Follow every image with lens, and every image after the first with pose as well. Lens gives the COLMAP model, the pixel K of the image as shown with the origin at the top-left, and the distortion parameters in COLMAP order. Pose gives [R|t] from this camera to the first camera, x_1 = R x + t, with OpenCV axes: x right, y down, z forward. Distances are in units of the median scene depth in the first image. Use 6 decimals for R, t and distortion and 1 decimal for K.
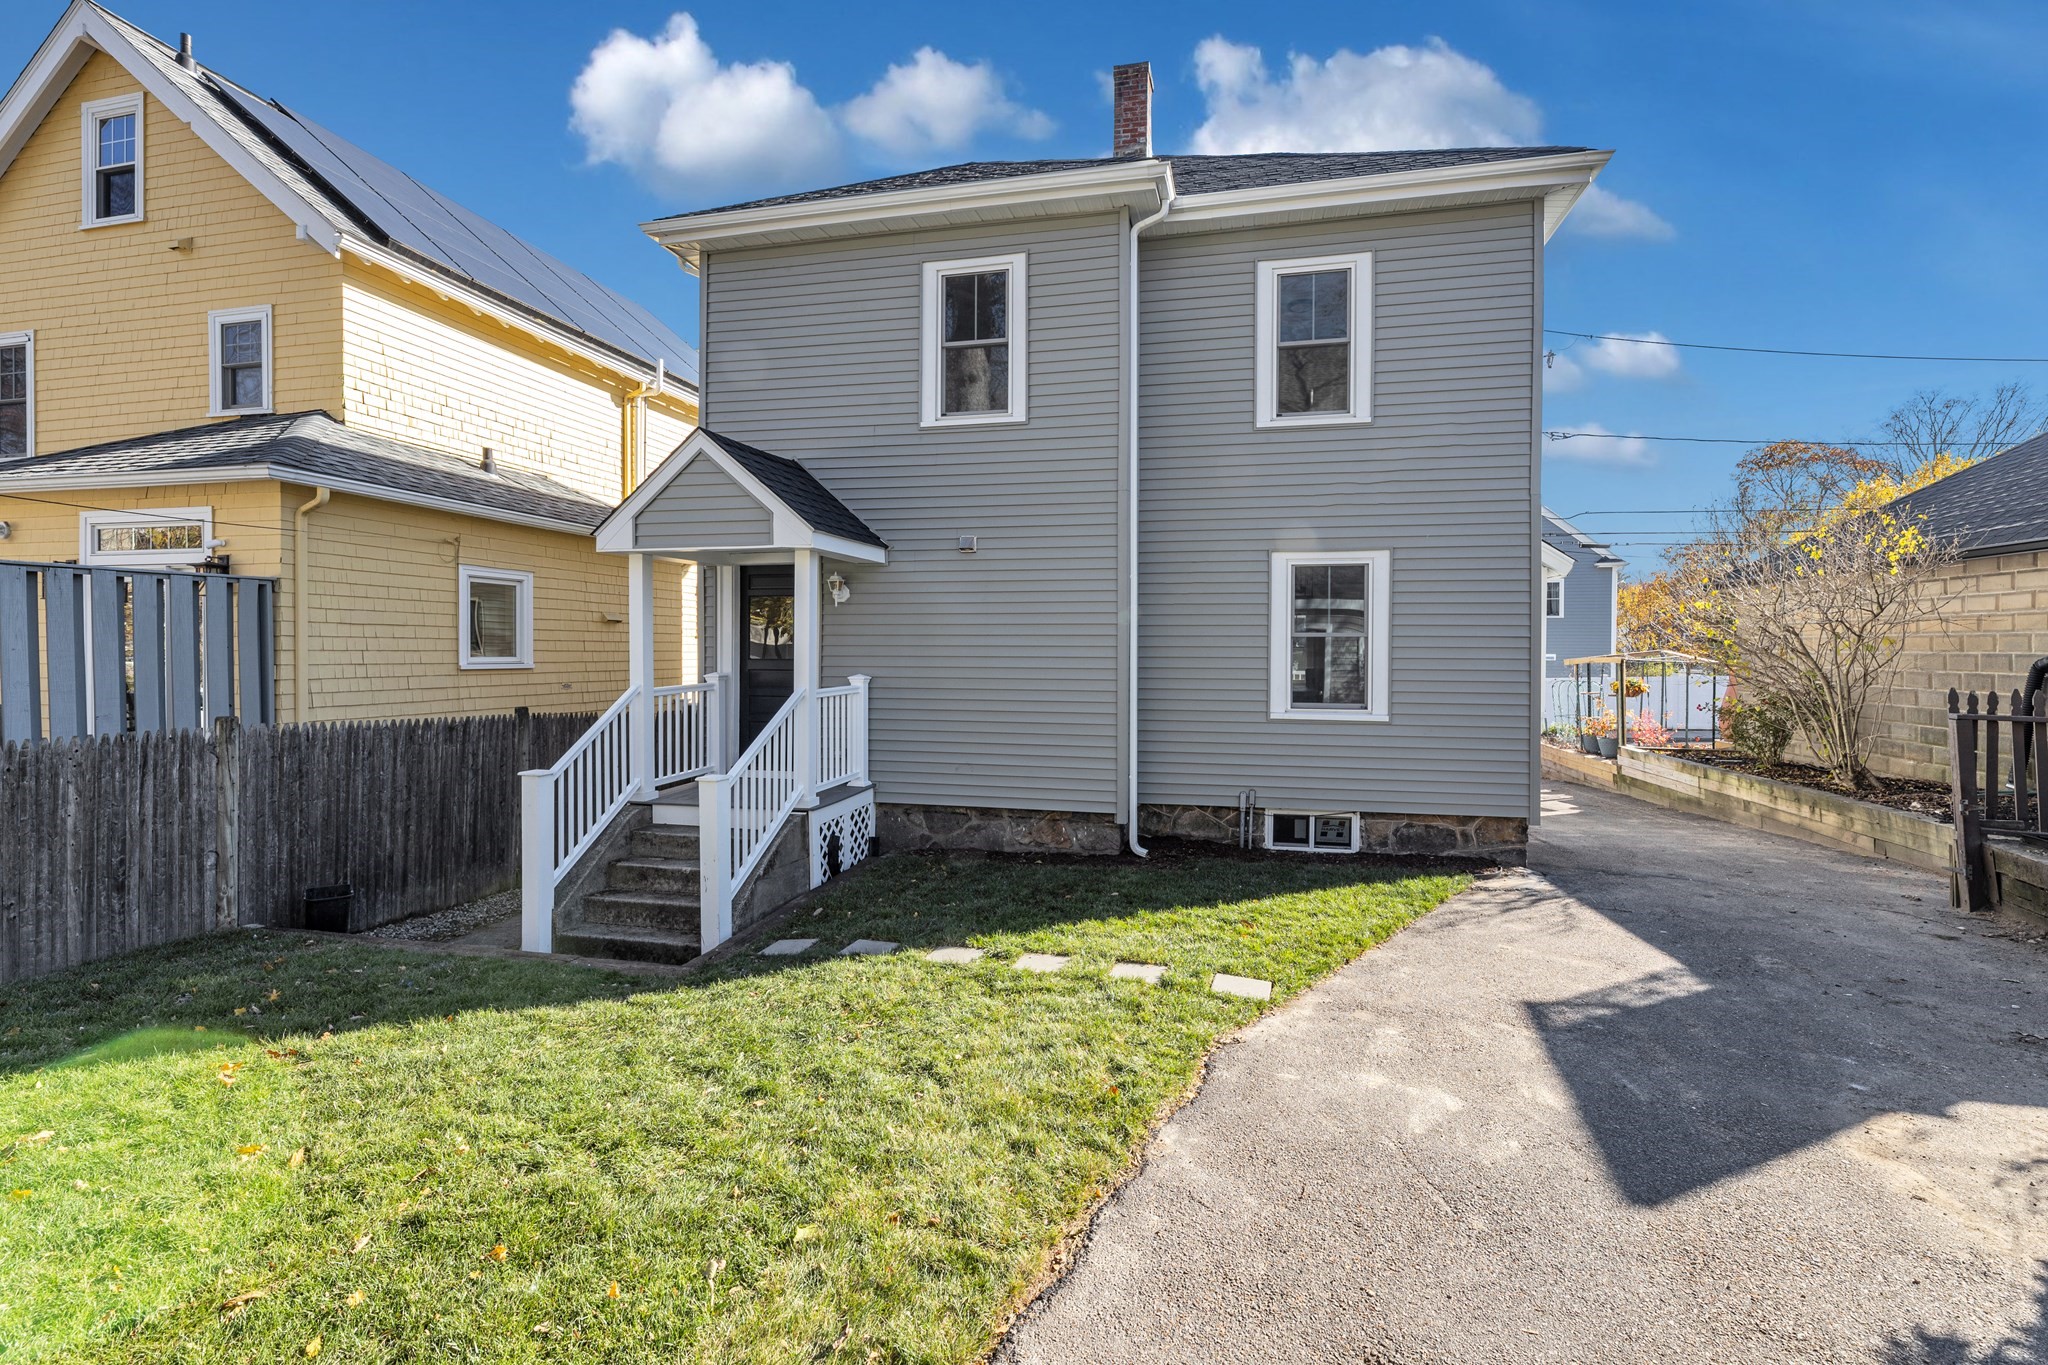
lens RADIAL K [[838.2, 0, 1039.5], [0, 838.2, 662.8], [0, 0, 1]] dist [0.000431, -0.000366]
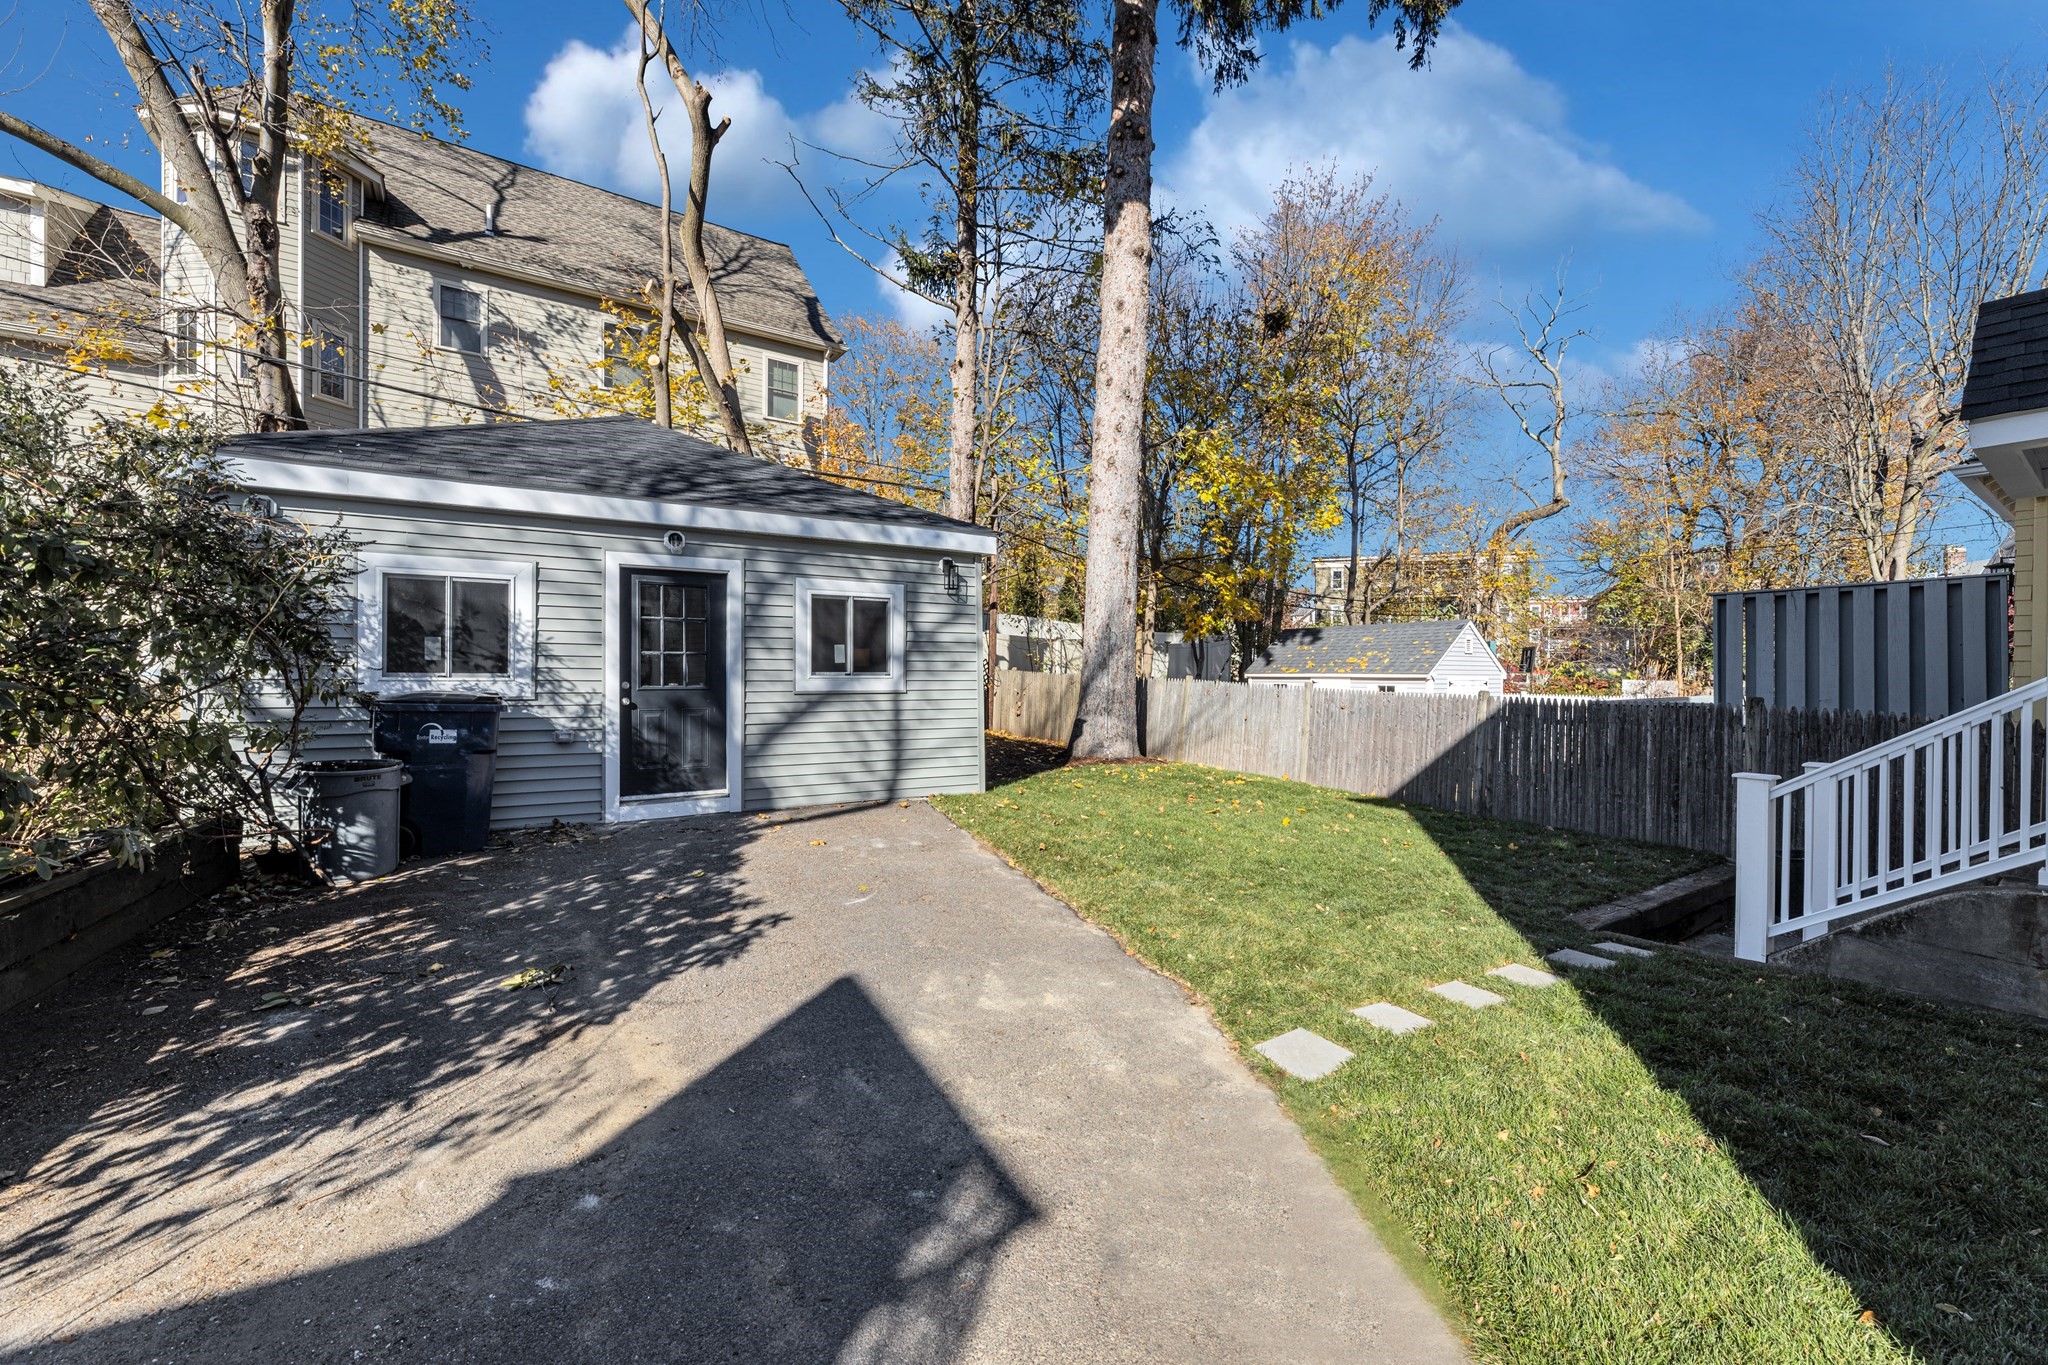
lens RADIAL K [[838.2, 0, 1039.5], [0, 838.2, 662.8], [0, 0, 1]] dist [0.000431, -0.000366]
pose [[-0.639158, -0.018379, -0.768856, 1.065277], [-0.017276, 0.999805, -0.009539, 0.062039], [0.768882, 0.007186, -0.639351, 1.428107]]
